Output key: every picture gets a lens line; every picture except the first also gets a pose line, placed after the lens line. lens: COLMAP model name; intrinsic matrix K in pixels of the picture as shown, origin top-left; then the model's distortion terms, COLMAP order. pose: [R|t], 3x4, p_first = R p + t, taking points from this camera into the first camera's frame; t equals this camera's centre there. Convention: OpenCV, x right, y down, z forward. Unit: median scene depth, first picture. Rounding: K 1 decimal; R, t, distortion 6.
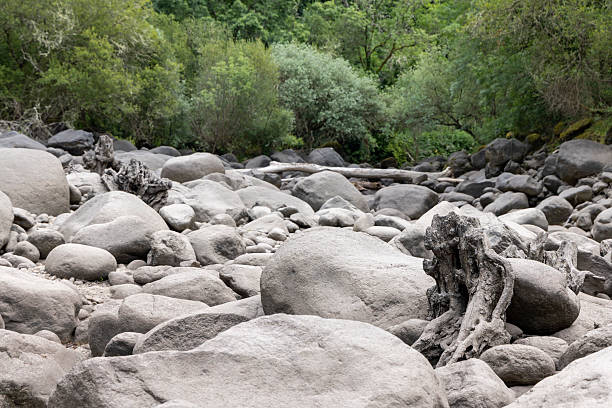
lens RADIAL K [[1045.4, 0, 306.0], [0, 1045.4, 204.0], [0, 0, 1]] dist [0.021759, 0.035461]
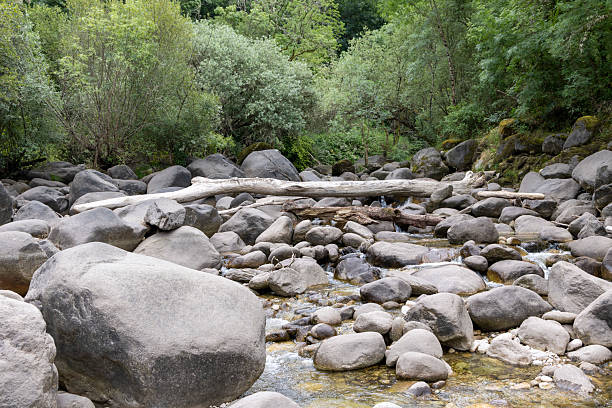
lens RADIAL K [[703.0, 0, 306.0], [0, 703.0, 204.0], [0, 0, 1]] dist [-0.002382, 0.006982]
pose [[0.987933, -0.052793, 0.145610, -0.025668], [0.049777, 0.998465, 0.024282, -0.028509], [-0.146668, -0.016741, 0.989044, 0.545002]]
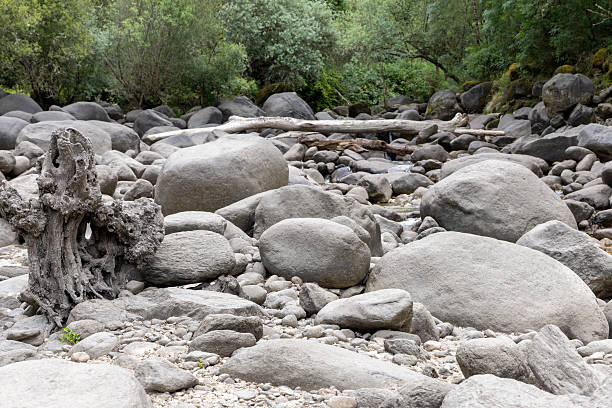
lens RADIAL K [[1045.4, 0, 306.0], [0, 1045.4, 204.0], [0, 0, 1]] dist [0.021759, 0.035461]
pose [[0.992738, -0.048347, 0.110153, -0.055468], [0.041484, 0.997102, 0.063771, -0.021024], [-0.112917, -0.058738, 0.991867, 0.240694]]
